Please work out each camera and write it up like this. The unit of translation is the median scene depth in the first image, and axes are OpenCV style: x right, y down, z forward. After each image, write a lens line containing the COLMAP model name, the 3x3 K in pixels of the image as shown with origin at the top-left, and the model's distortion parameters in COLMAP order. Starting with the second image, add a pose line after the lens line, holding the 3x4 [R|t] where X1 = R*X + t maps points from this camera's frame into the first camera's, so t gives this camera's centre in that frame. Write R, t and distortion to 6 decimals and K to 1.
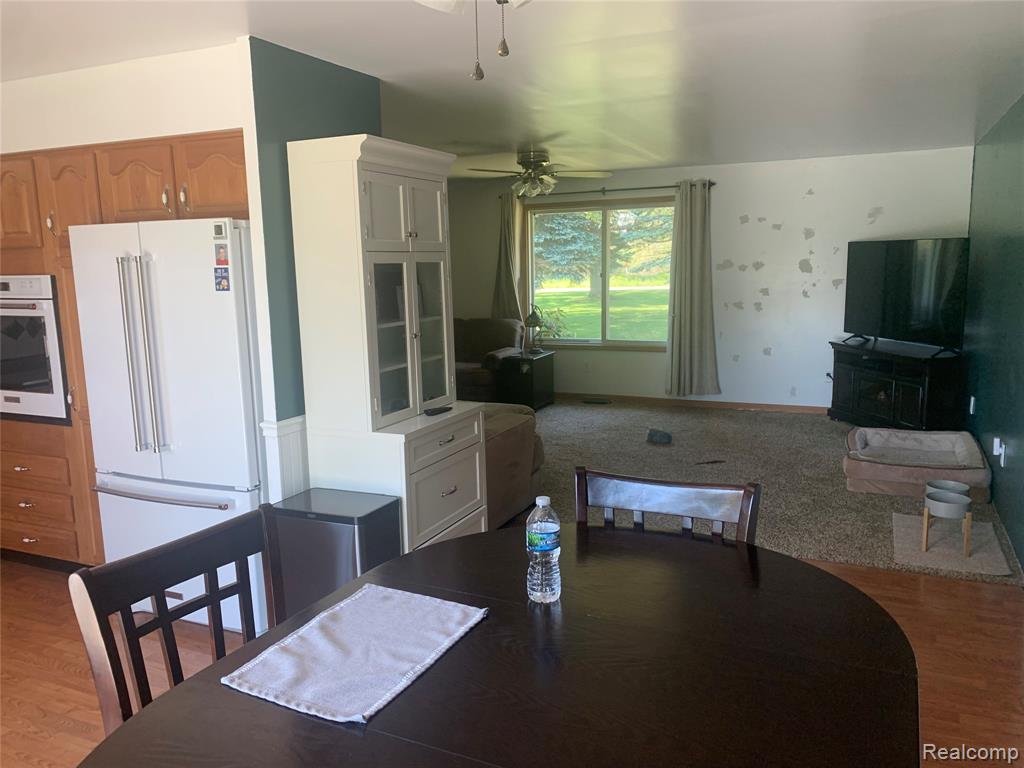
lens RADIAL K [[776.7, 0, 521.7], [0, 776.7, 382.8], [0, 0, 1]] dist [0.032483, -0.031614]
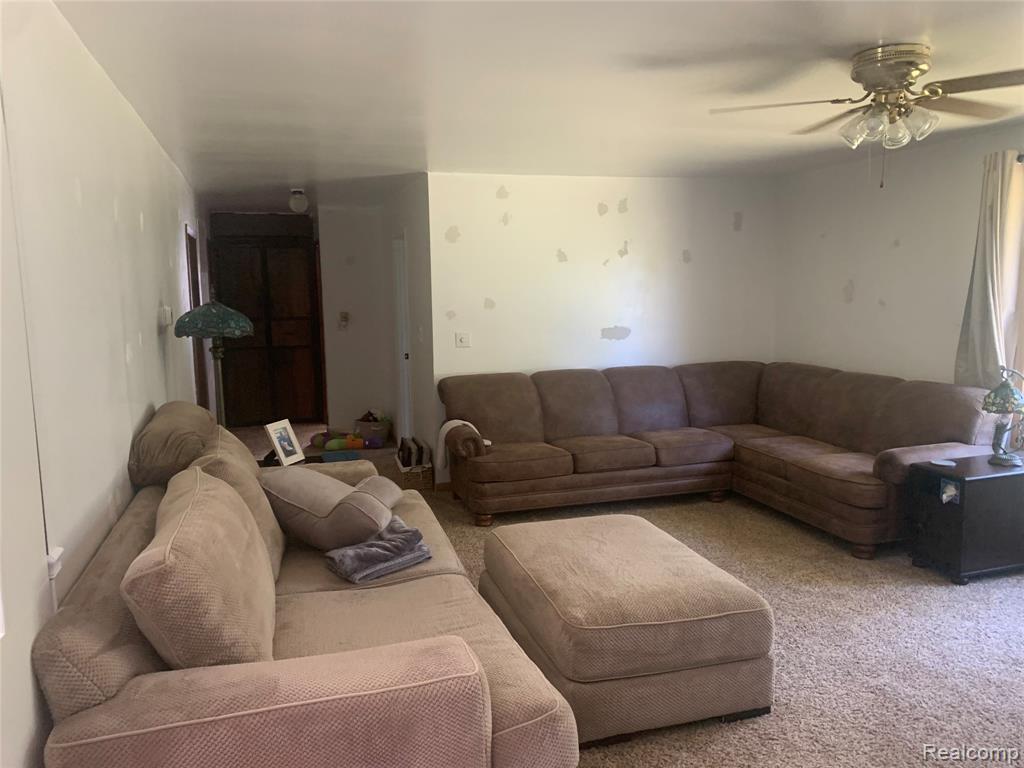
lens RADIAL K [[776.7, 0, 501.1], [0, 776.7, 383.5], [0, 0, 1]] dist [0.032483, -0.031614]
pose [[0.650414, 0.104351, -0.752378, 0.420056], [-0.115637, 0.992576, 0.037699, -0.164703], [0.750726, 0.062483, 0.657653, 0.966919]]
